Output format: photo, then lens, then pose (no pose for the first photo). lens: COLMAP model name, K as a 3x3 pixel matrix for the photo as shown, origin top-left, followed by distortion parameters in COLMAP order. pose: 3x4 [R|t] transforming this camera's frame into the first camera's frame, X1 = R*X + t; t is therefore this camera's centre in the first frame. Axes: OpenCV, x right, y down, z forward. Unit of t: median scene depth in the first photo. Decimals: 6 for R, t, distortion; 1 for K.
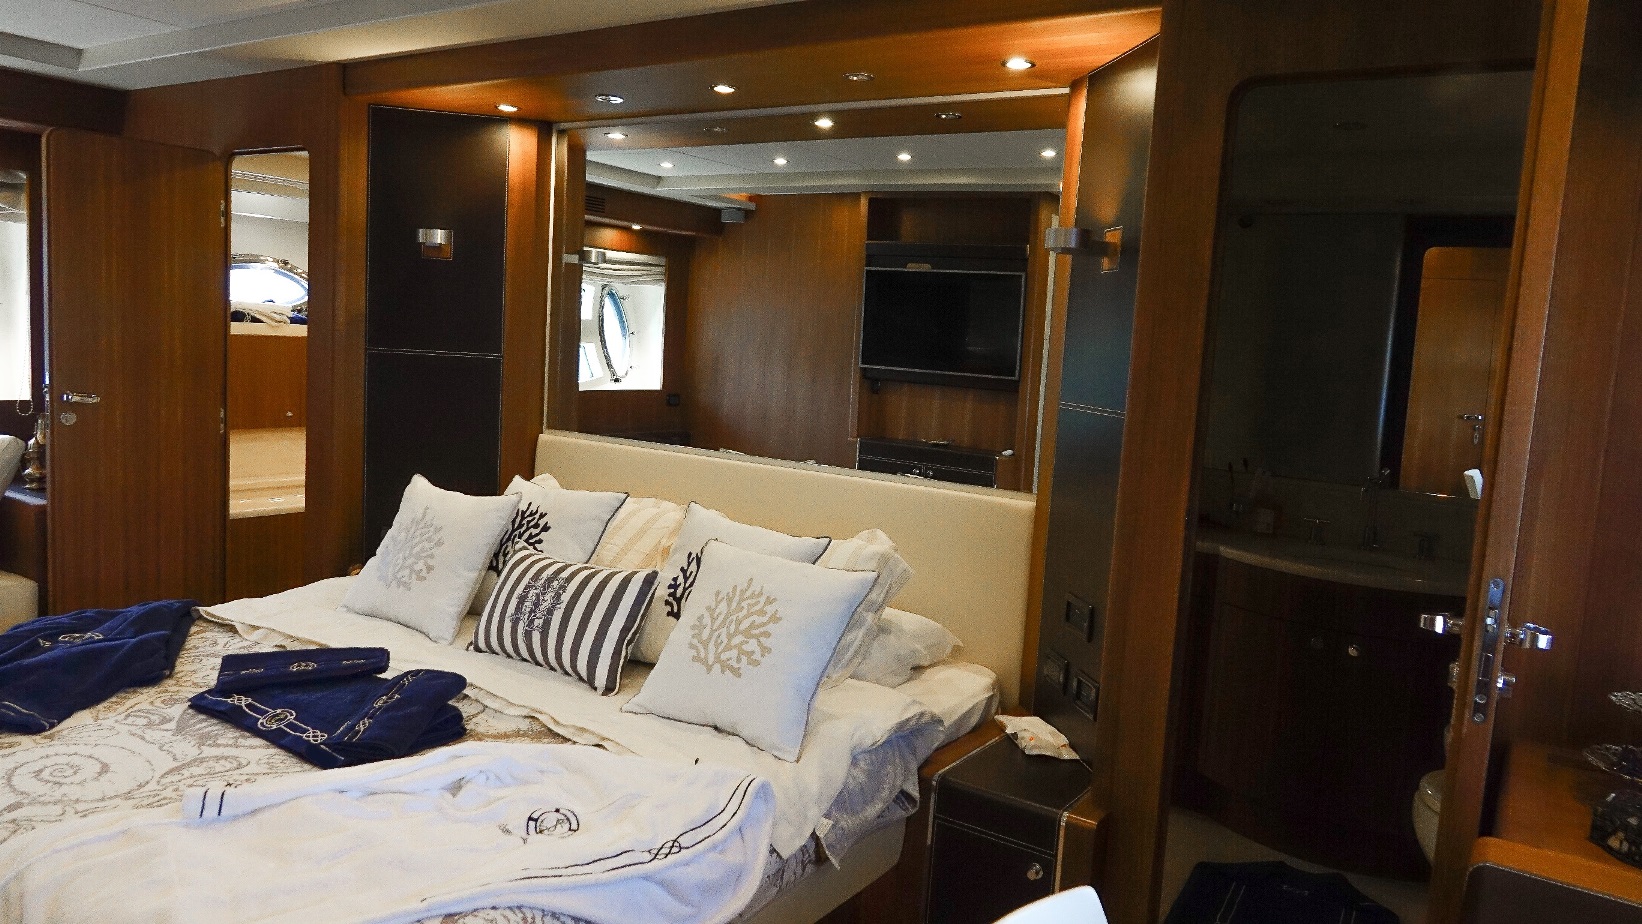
lens RADIAL K [[1138.5, 0, 818.3], [0, 1138.5, 458.4], [0, 0, 1]] dist [0.006659, 0.000907]
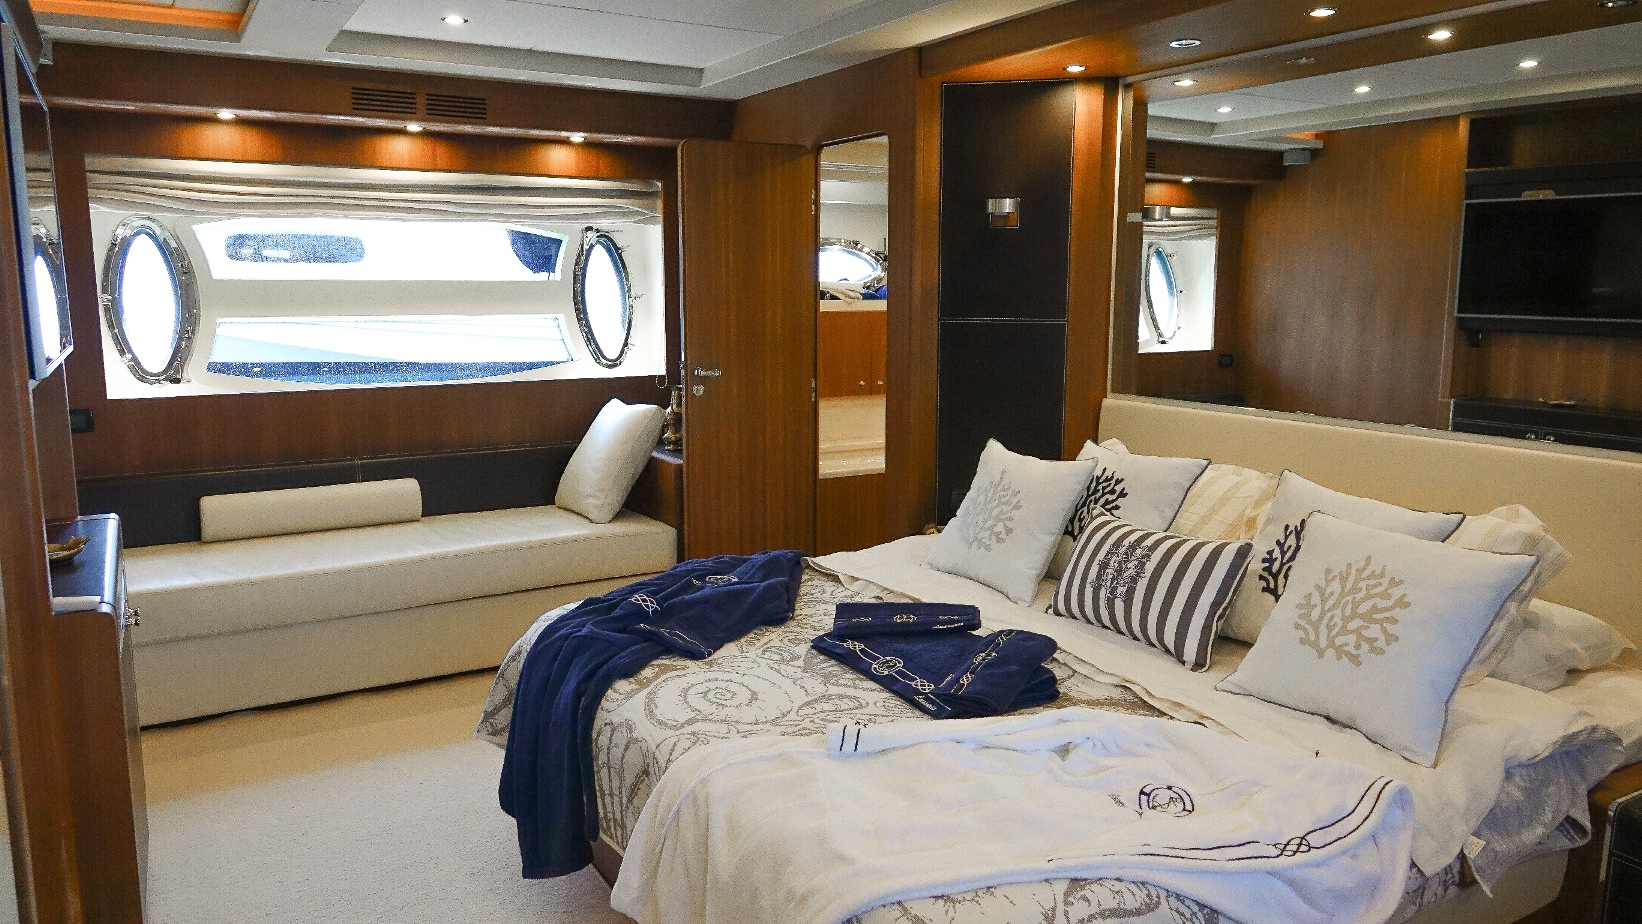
lens RADIAL K [[1138.5, 0, 820.6], [0, 1138.5, 455.6], [0, 0, 1]] dist [0.006659, 0.000907]
pose [[0.902374, 0.009702, -0.430845, -0.051289], [0.002703, 0.999599, 0.028170, -0.000352], [0.430946, -0.026584, 0.901986, 0.005330]]
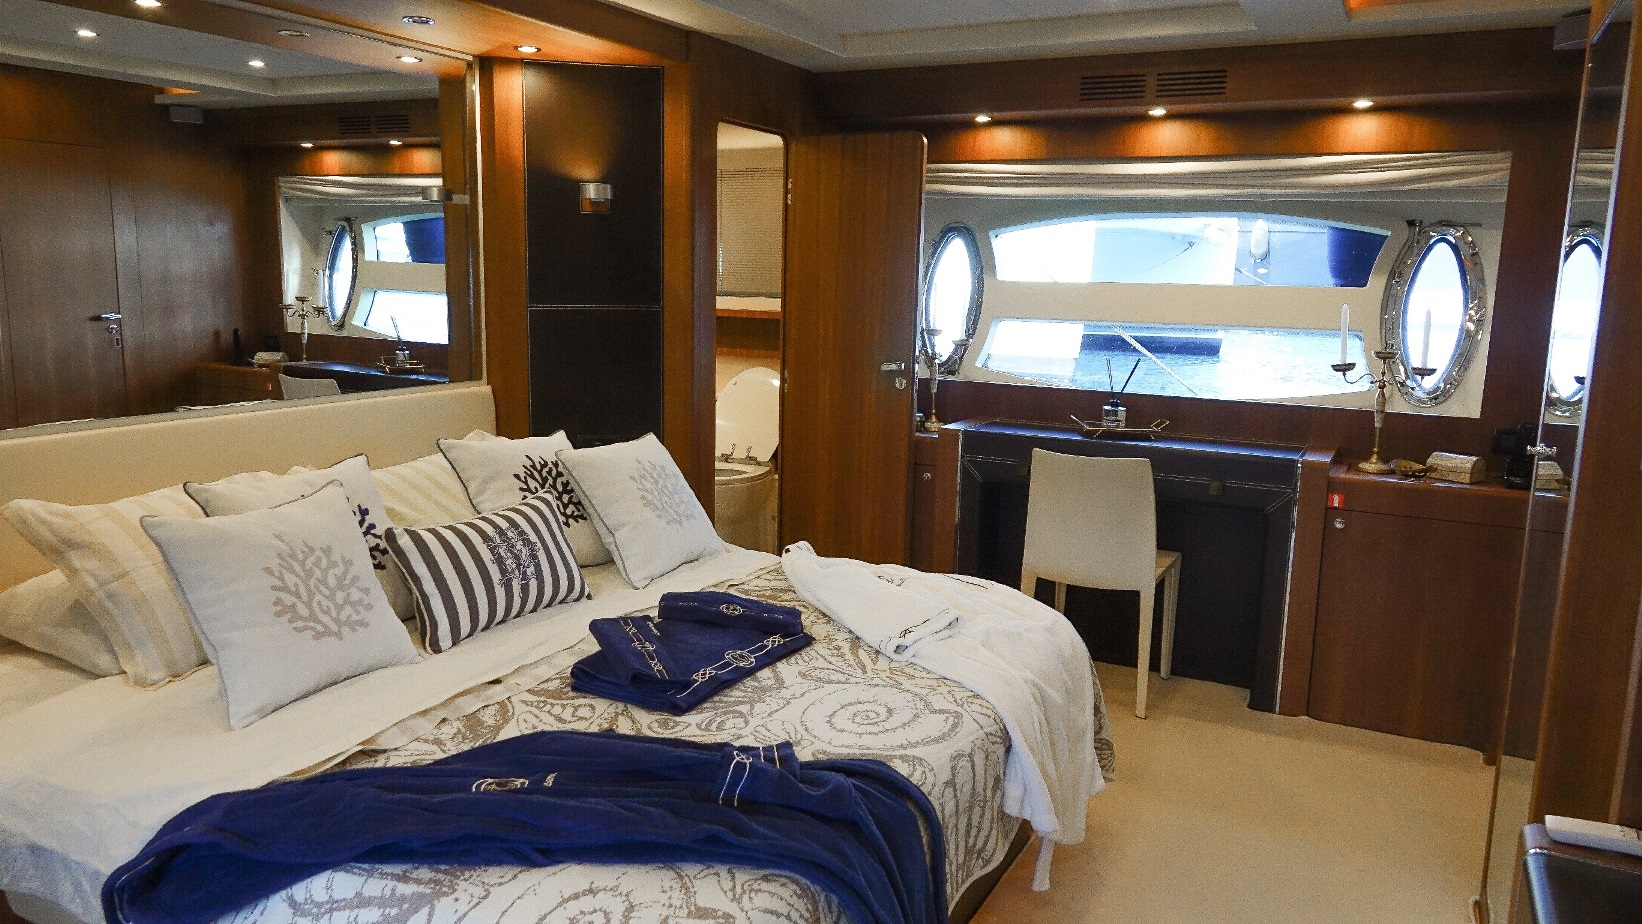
lens RADIAL K [[1138.5, 0, 852.8], [0, 1138.5, 469.5], [0, 0, 1]] dist [0.006659, 0.000907]
pose [[-0.120274, -0.230911, 0.965513, -1.090779], [0.092063, 0.965787, 0.242445, -0.141018], [-0.988463, 0.118048, -0.094900, 0.721252]]
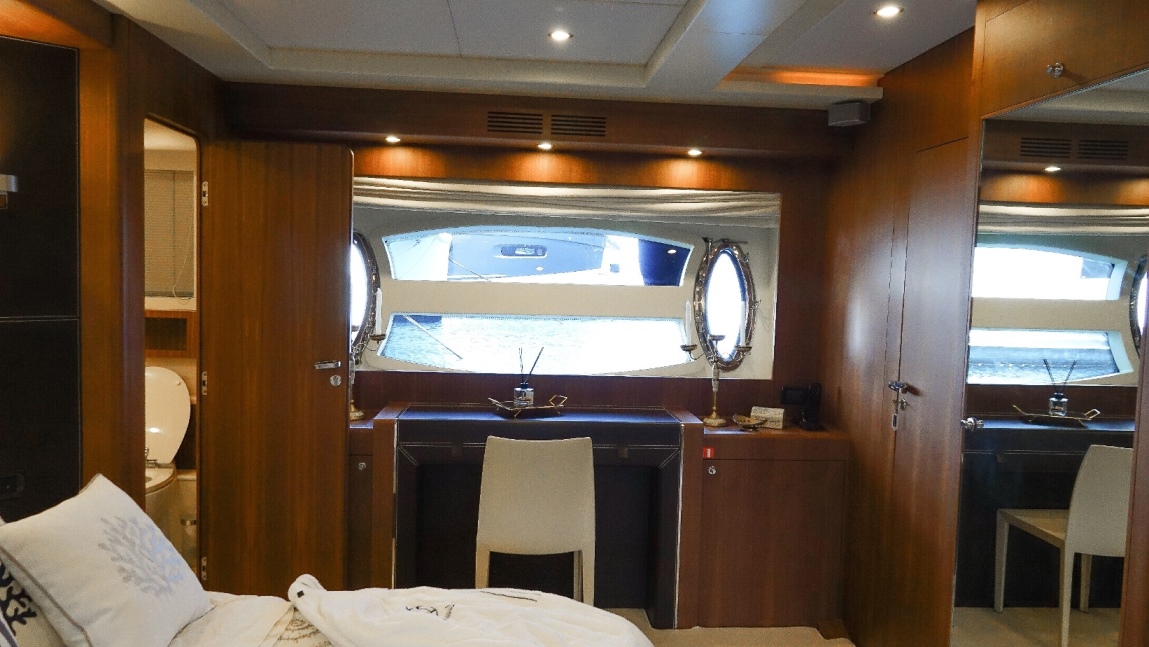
lens RADIAL K [[796.7, 0, 576.4], [0, 796.7, 320.6], [0, 0, 1]] dist [0.006659, 0.000907]
pose [[-0.613942, -0.131022, 0.778401, -0.704004], [0.030600, 0.981436, 0.189332, -0.158292], [-0.788758, 0.140058, -0.598536, 0.873887]]
